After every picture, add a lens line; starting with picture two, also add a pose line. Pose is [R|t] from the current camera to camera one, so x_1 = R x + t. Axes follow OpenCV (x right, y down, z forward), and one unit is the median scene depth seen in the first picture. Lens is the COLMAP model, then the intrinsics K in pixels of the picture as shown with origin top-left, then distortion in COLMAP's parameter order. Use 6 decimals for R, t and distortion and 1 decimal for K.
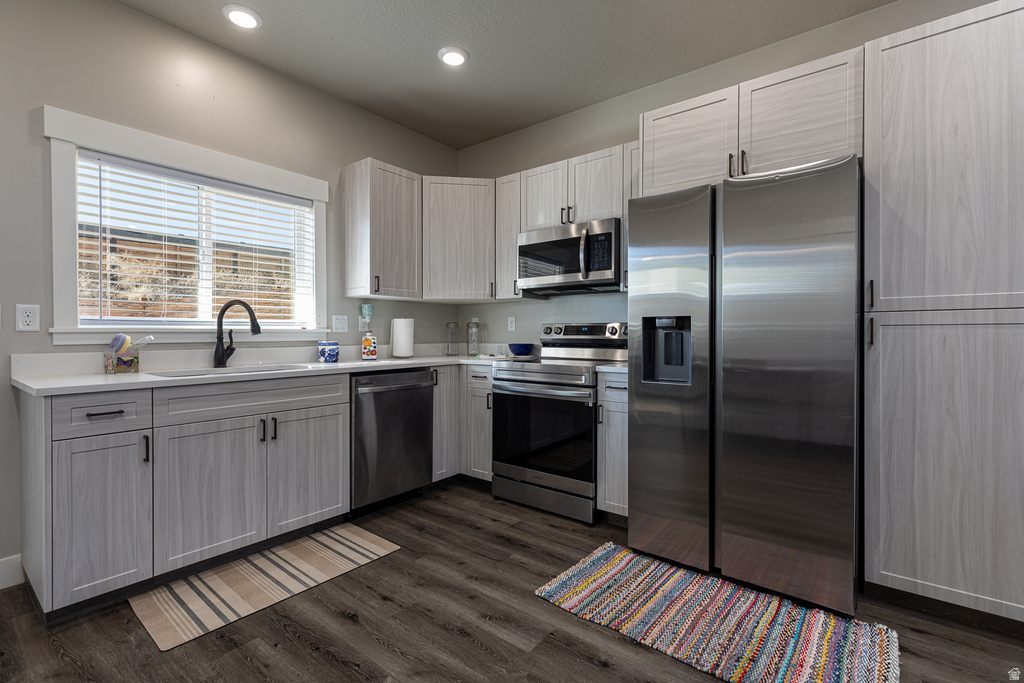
lens RADIAL K [[460.5, 0, 509.3], [0, 460.5, 341.9], [0, 0, 1]] dist [-0.000965, -0.000310]
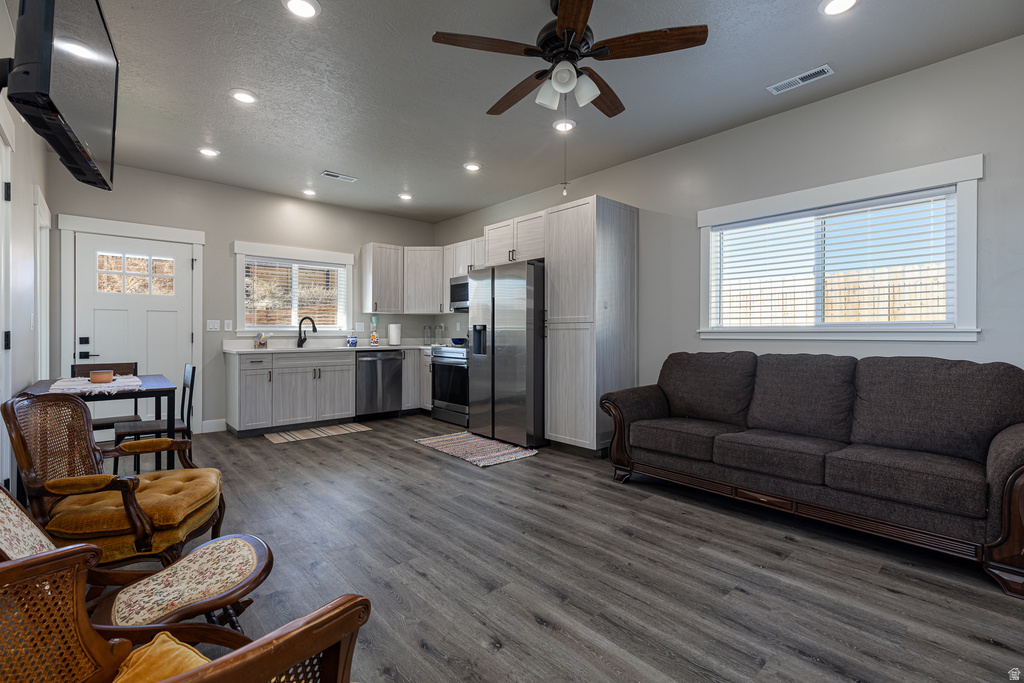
lens RADIAL K [[460.5, 0, 515.3], [0, 460.5, 336.7], [0, 0, 1]] dist [-0.000965, -0.000310]
pose [[0.985342, 0.004275, -0.170538, 0.708899], [-0.005750, 0.999950, -0.008155, 0.015397], [0.170495, 0.009016, 0.985317, -0.924096]]
